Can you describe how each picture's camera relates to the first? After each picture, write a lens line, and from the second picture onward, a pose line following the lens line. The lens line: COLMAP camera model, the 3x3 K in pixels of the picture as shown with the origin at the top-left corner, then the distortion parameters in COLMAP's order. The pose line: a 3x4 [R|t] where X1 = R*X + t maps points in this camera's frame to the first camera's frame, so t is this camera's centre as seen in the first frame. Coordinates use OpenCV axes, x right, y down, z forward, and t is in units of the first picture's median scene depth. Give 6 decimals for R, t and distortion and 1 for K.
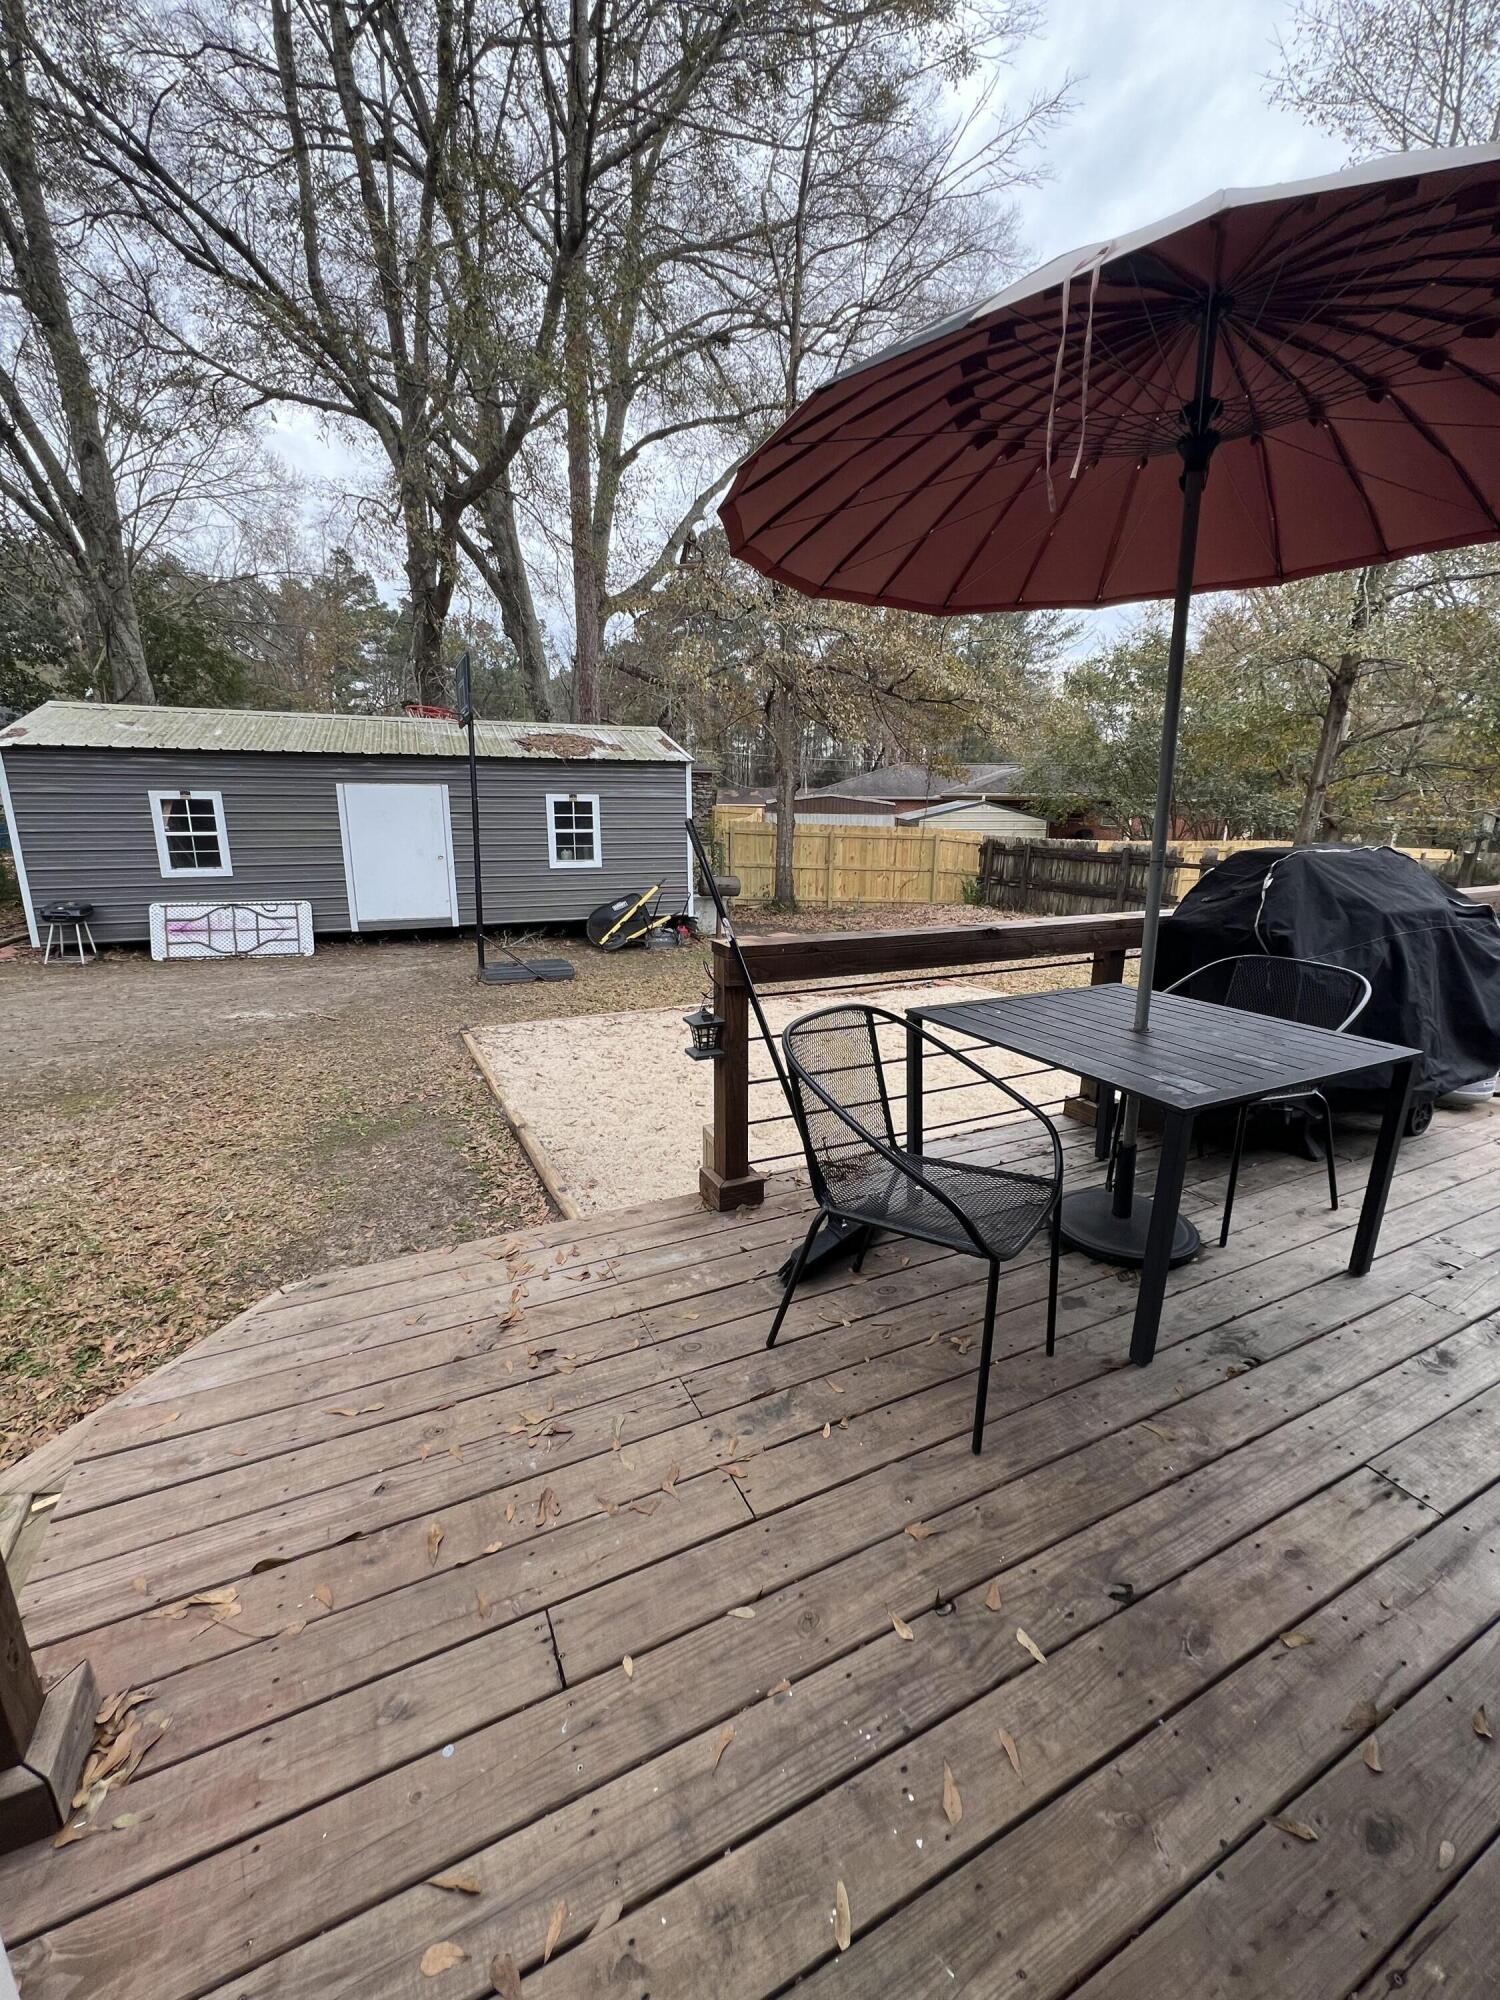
lens RADIAL K [[796.6, 0, 750.1], [0, 796.6, 999.6], [0, 0, 1]] dist [-0.003662, 0.000845]
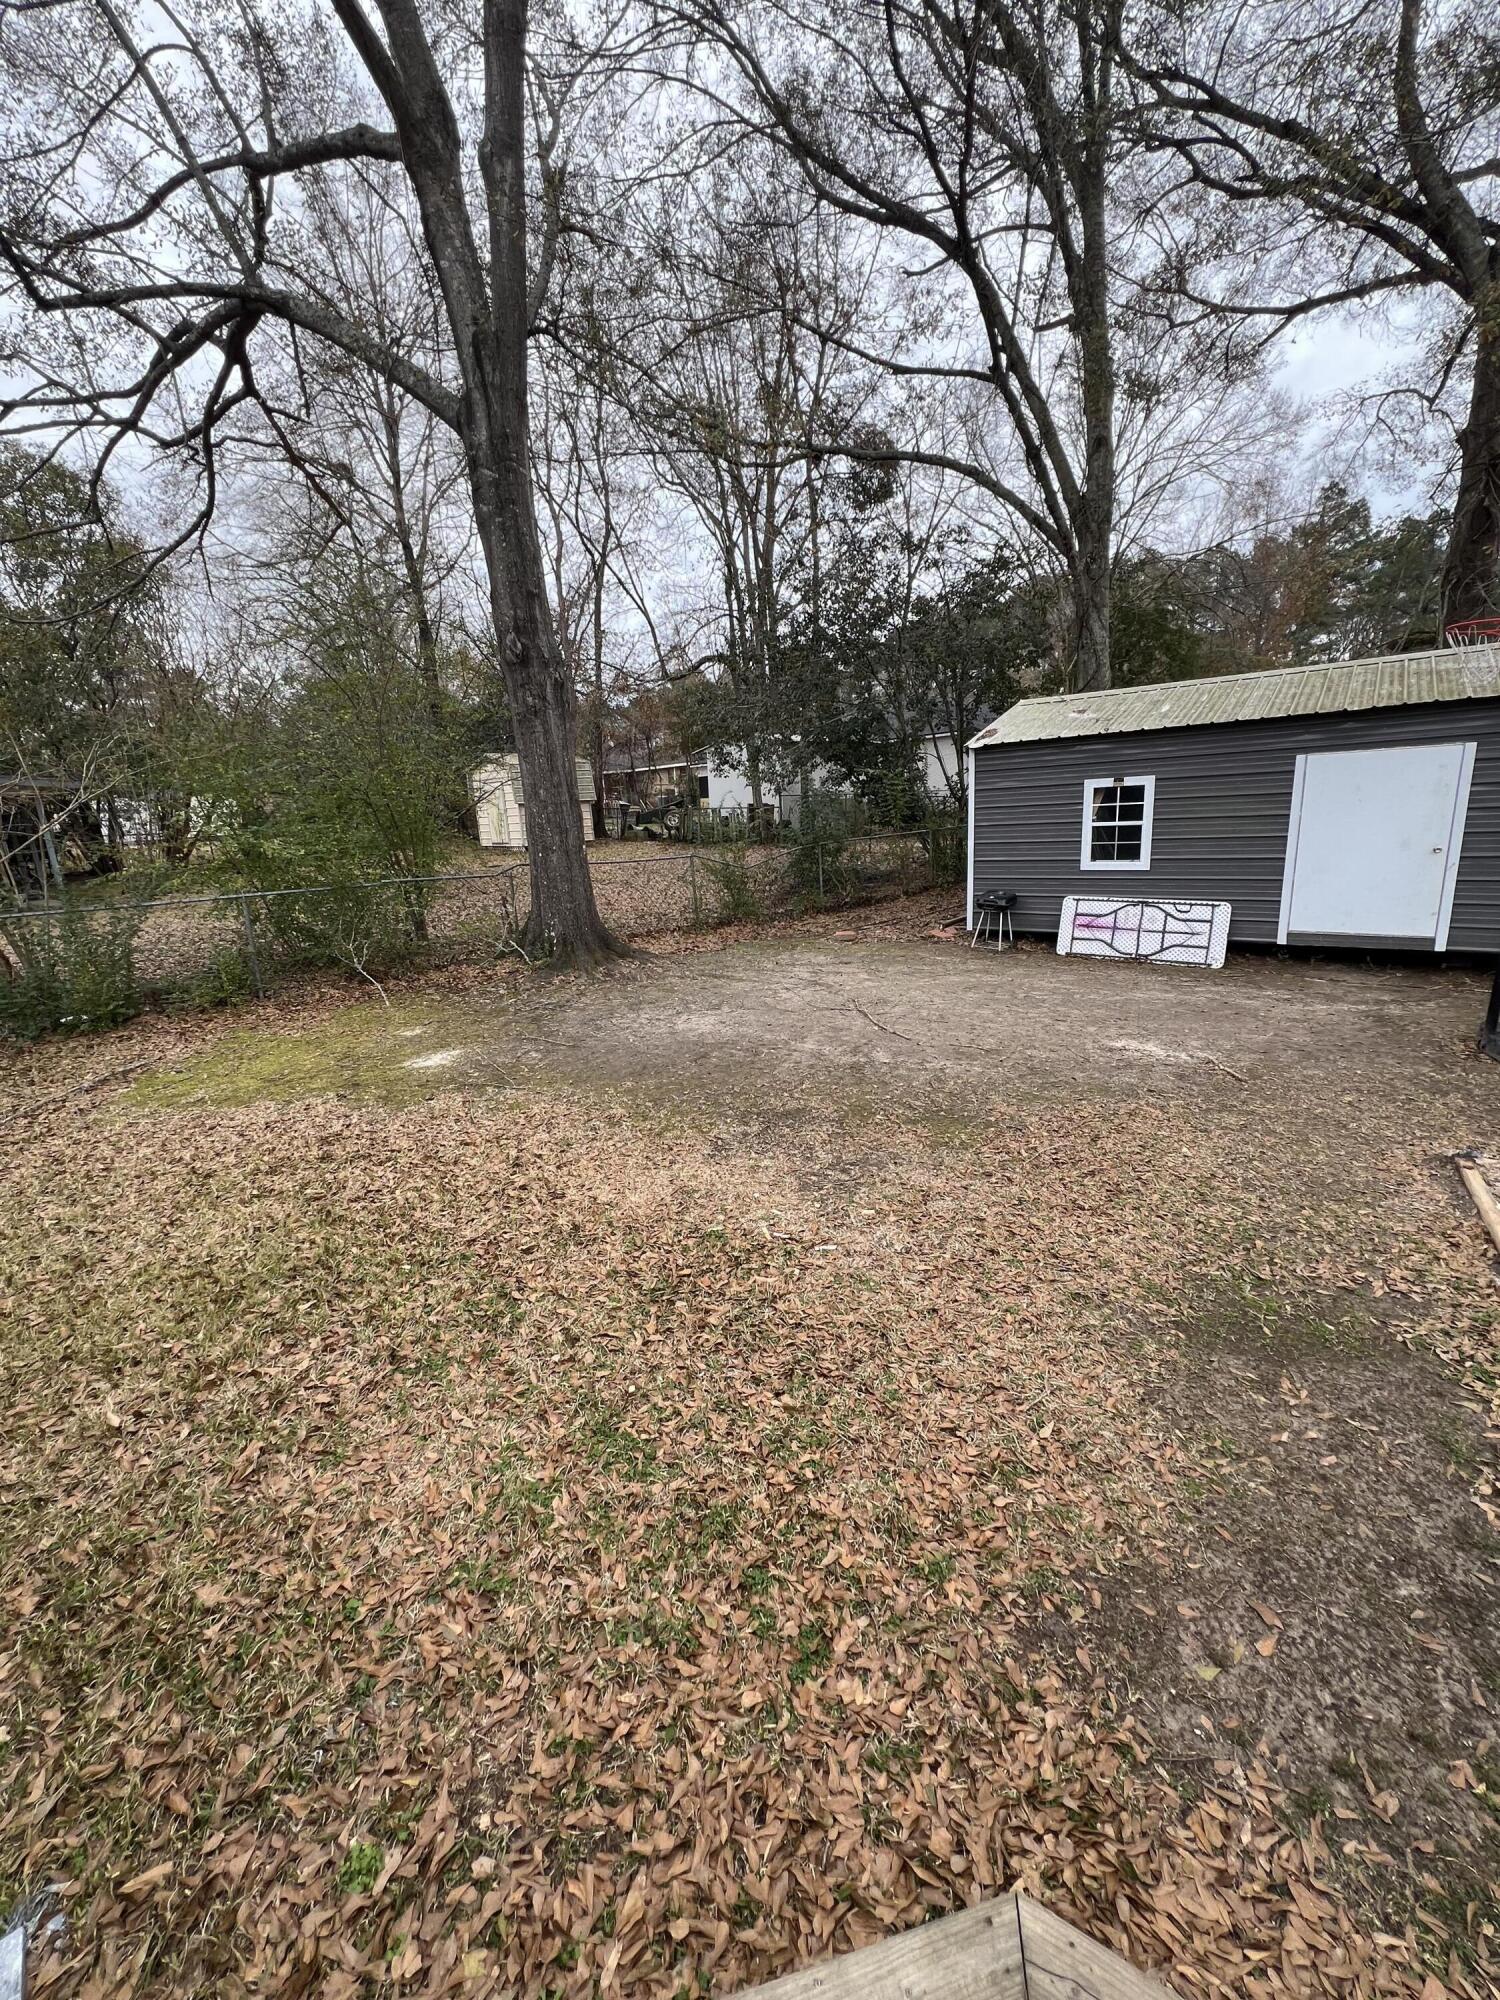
lens RADIAL K [[796.6, 0, 750.3], [0, 796.6, 999.6], [0, 0, 1]] dist [-0.003662, 0.000845]
pose [[0.516532, 0.167793, -0.839667, -0.109957], [-0.142368, 0.983792, 0.109014, -0.047603], [0.844350, 0.063232, 0.532048, 0.159285]]
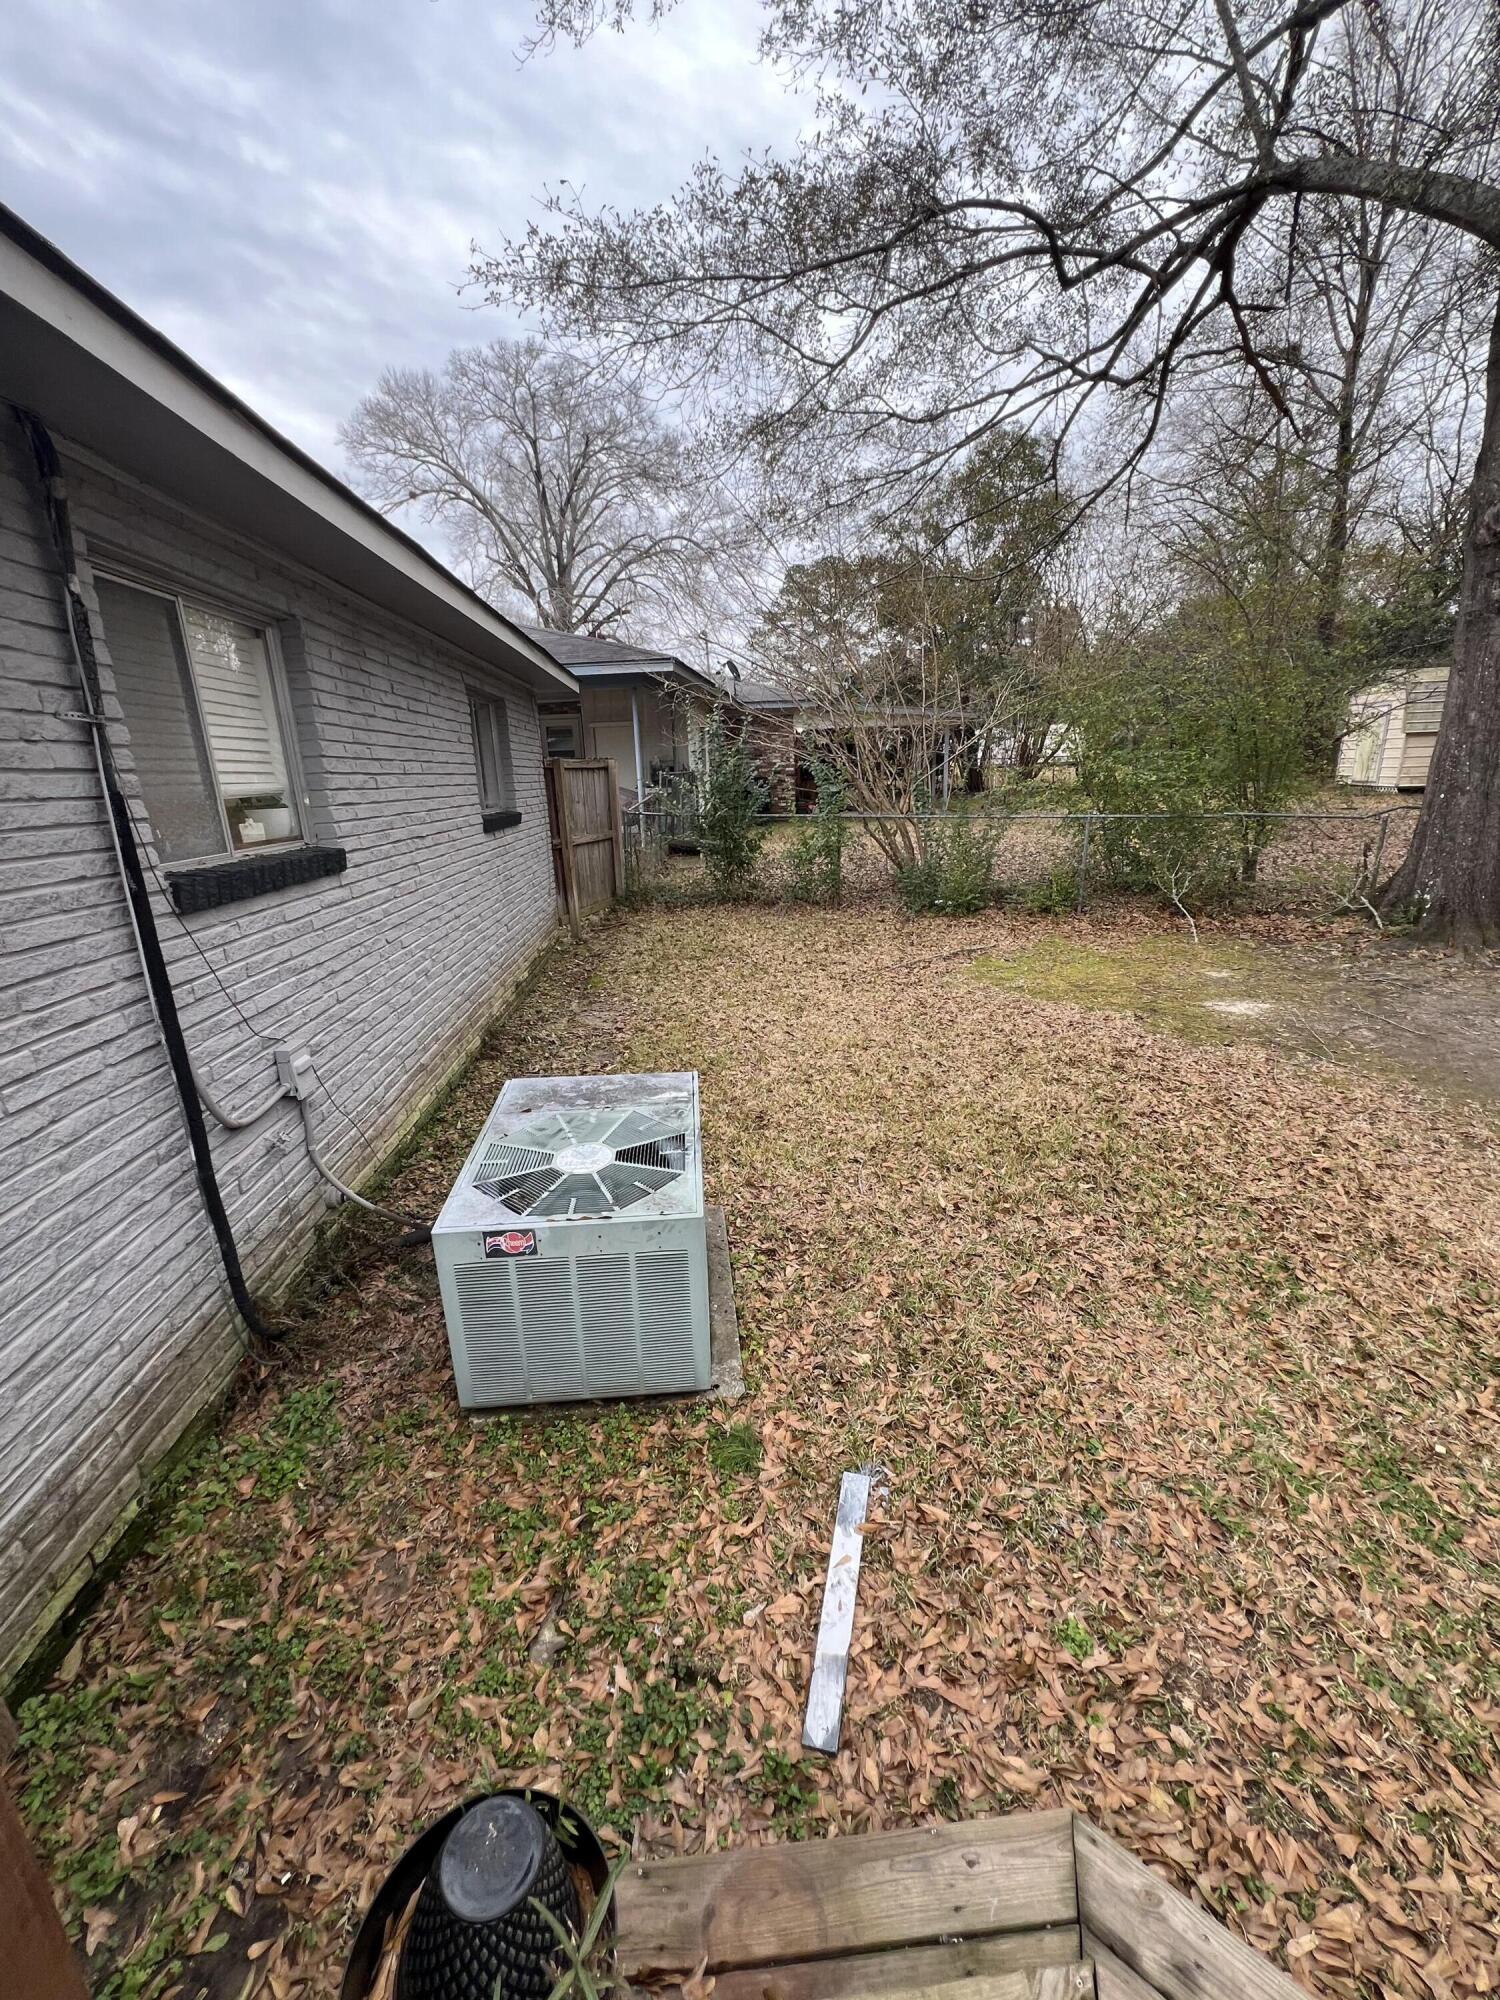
lens RADIAL K [[797.9, 0, 750.3], [0, 797.9, 997.1], [0, 0, 1]] dist [-0.000850, 0.000230]
pose [[-0.376202, 0.255005, -0.890755, -0.096469], [-0.190918, 0.919415, 0.343842, -0.038111], [0.906654, 0.299415, -0.297201, 0.130504]]
